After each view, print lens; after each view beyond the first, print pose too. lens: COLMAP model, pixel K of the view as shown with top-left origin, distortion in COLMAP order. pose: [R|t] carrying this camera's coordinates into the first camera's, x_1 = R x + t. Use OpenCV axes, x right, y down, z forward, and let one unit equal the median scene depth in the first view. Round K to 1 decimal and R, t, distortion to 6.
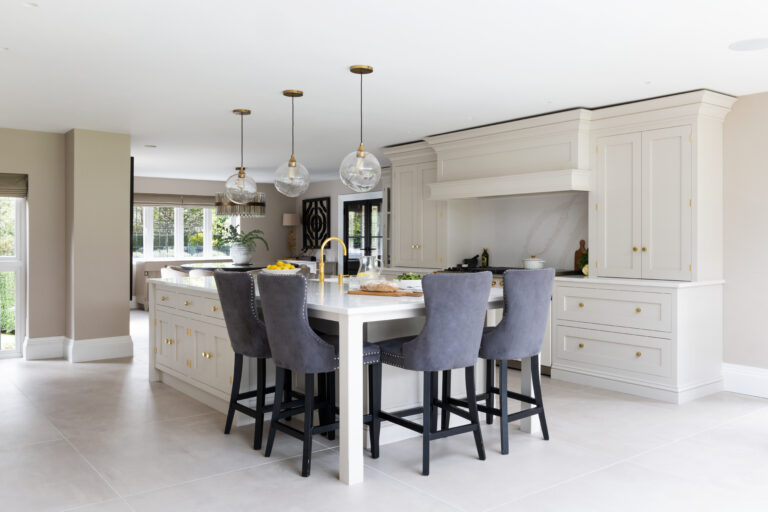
lens RADIAL K [[639.7, 0, 385.1], [0, 639.7, 240.7], [0, 0, 1]] dist [-0.008968, -0.006828]
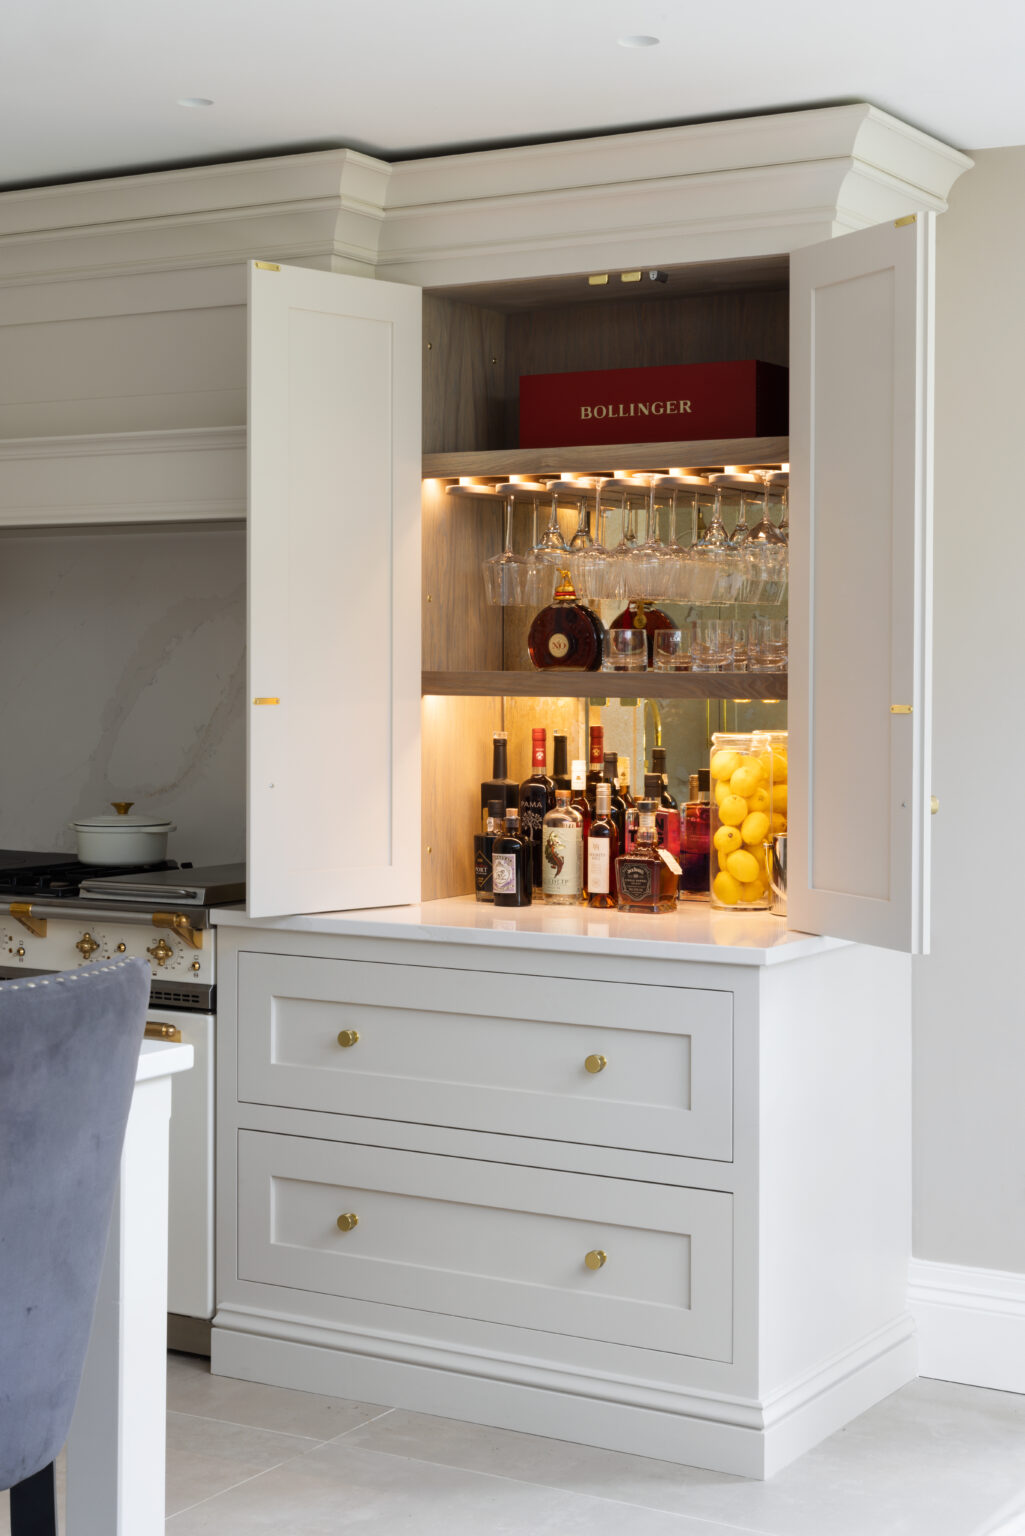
lens RADIAL K [[2375.4, 0, 512.5], [0, 2375.4, 768.0], [0, 0, 1]] dist [-0.191221, -0.020984]
pose [[0.924707, -0.007219, 0.380611, 0.055553], [-0.007634, 0.999268, 0.037499, -0.025379], [-0.380603, -0.037581, 0.923975, 0.248477]]
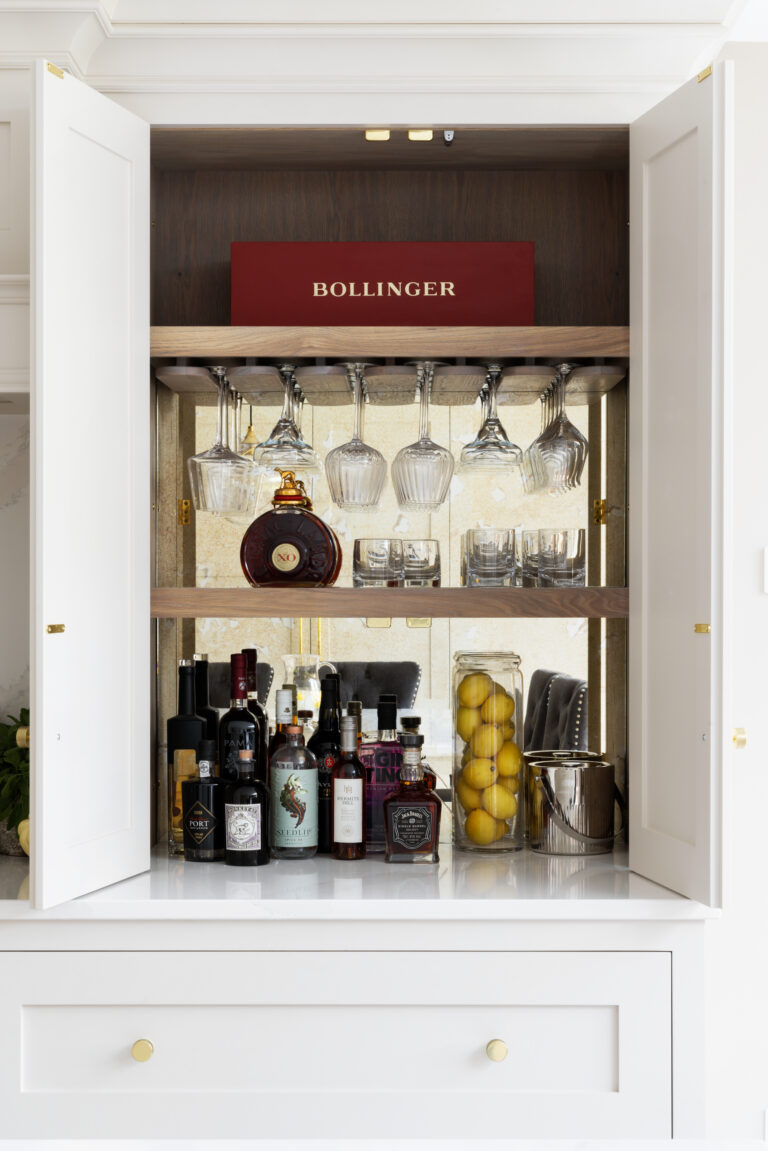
lens RADIAL K [[2116.4, 0, 384.0], [0, 2116.4, 575.5], [0, 0, 1]] dist [0.006791, -0.181981]
pose [[0.596644, 0.005531, 0.802487, -0.117296], [0.000262, 0.999975, -0.007087, -0.027345], [-0.802506, 0.004439, 0.596627, 0.626176]]
